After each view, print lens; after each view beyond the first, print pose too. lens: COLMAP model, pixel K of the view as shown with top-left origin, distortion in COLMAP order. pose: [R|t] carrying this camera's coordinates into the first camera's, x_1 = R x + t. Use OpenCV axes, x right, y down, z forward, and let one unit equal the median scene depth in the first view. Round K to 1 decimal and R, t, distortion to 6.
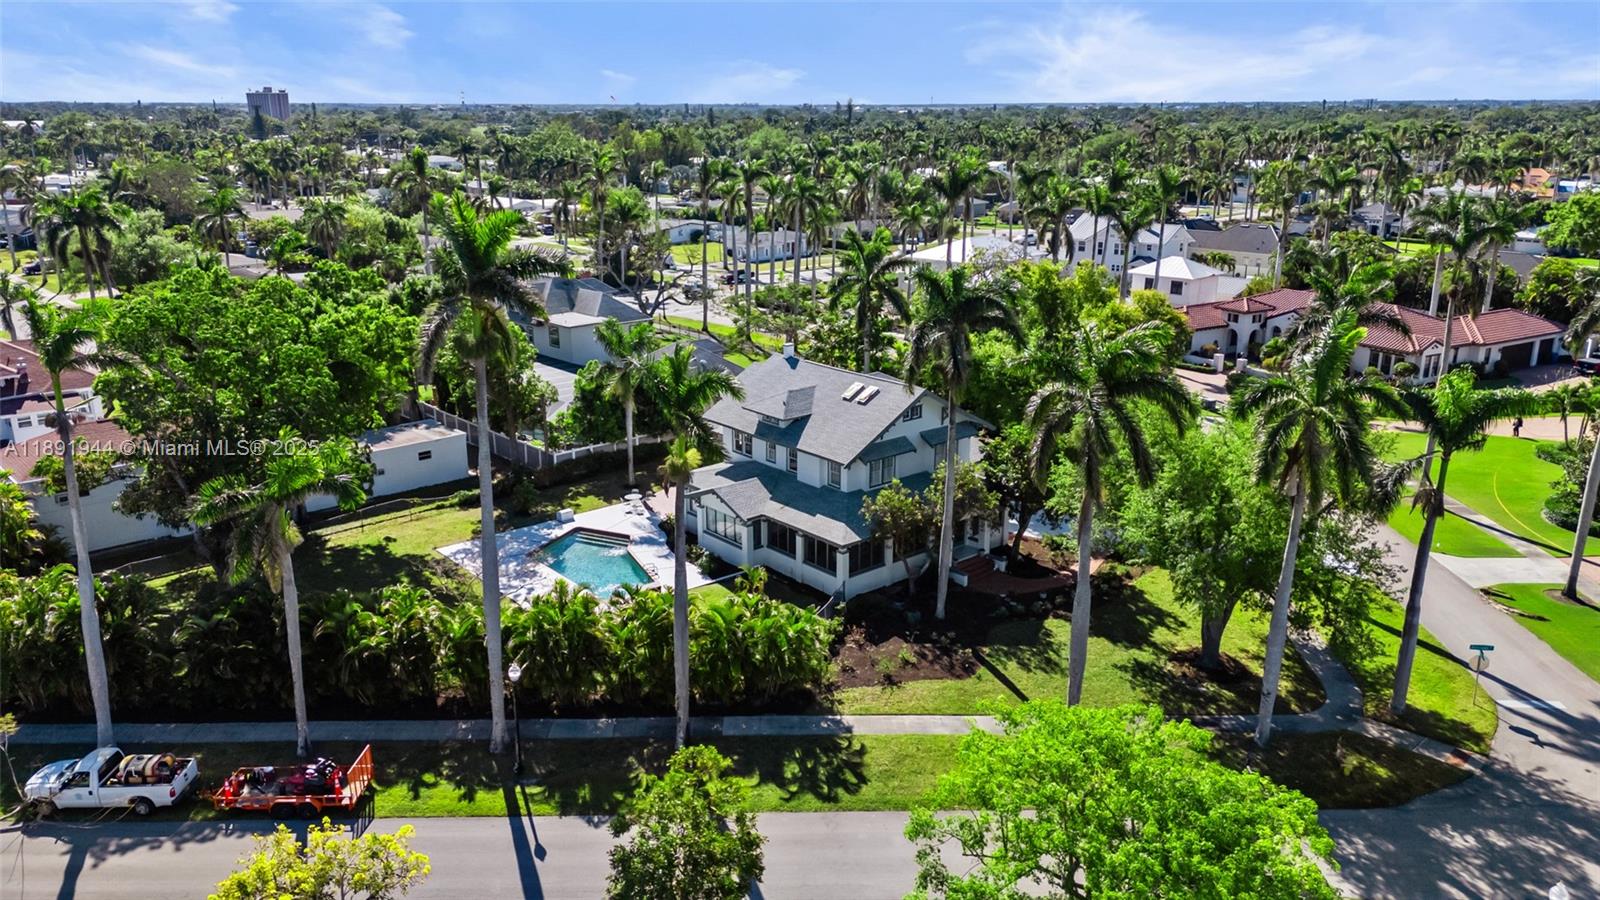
lens RADIAL K [[1152.2, 0, 800.0], [0, 1152.2, 450.0], [0, 0, 1]] dist [0.051462, -0.006871]
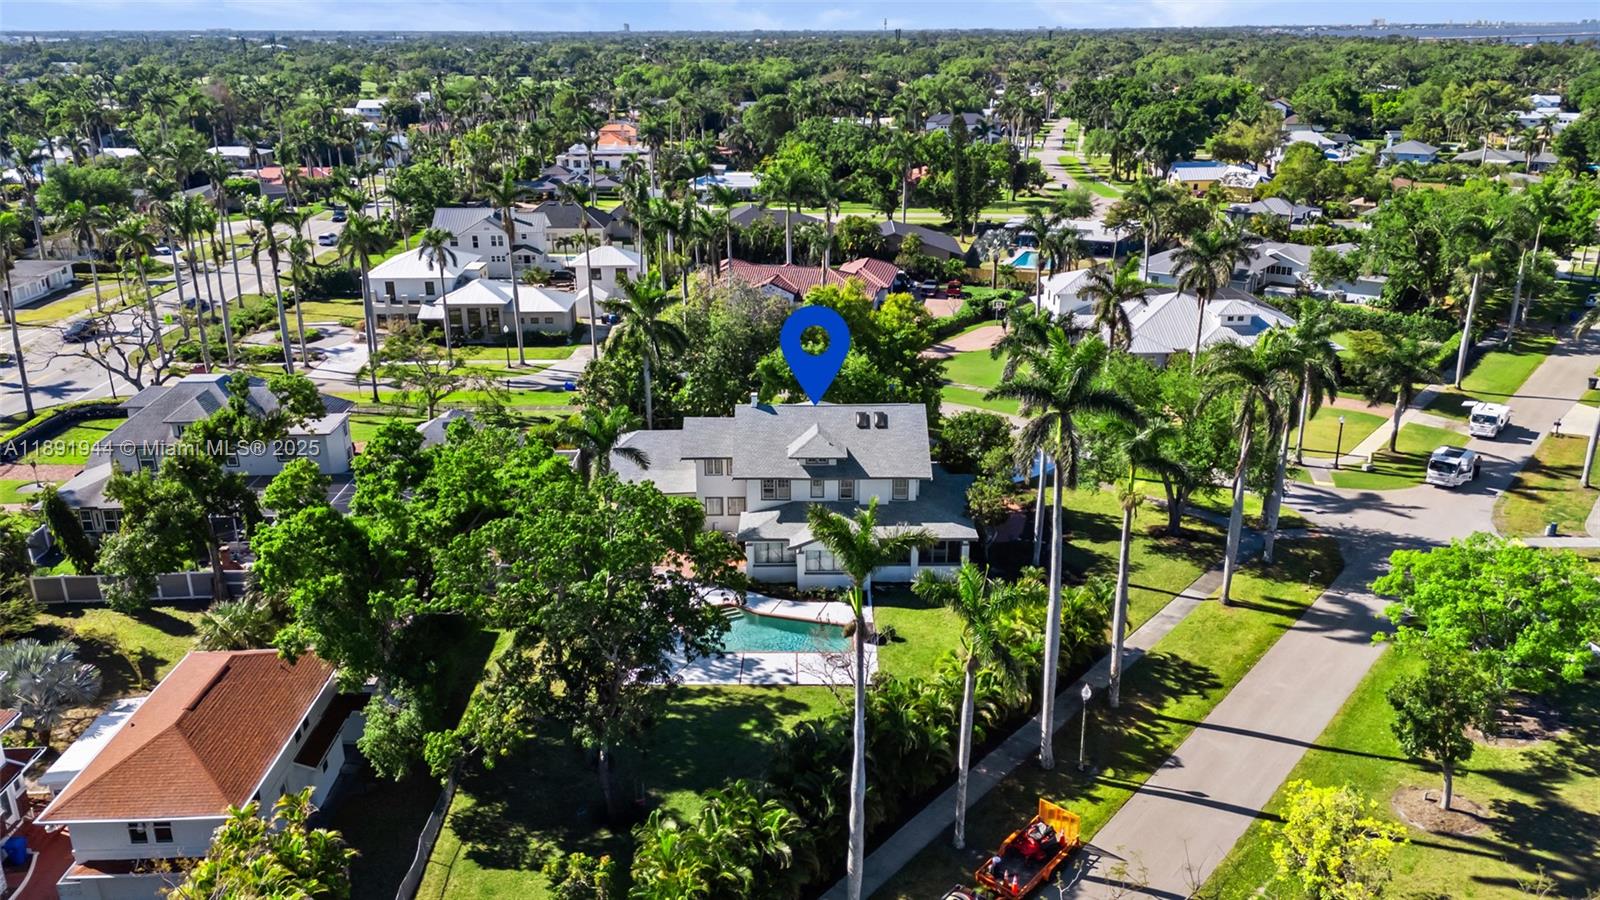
lens RADIAL K [[1194.0, 0, 800.0], [0, 1194.0, 450.0], [0, 0, 1]] dist [0.063440, 0.000444]
pose [[0.654745, -0.260801, 0.709431, -1.062181], [0.226526, 0.963150, 0.145009, -0.264024], [-0.721107, 0.065760, 0.689696, 0.244657]]
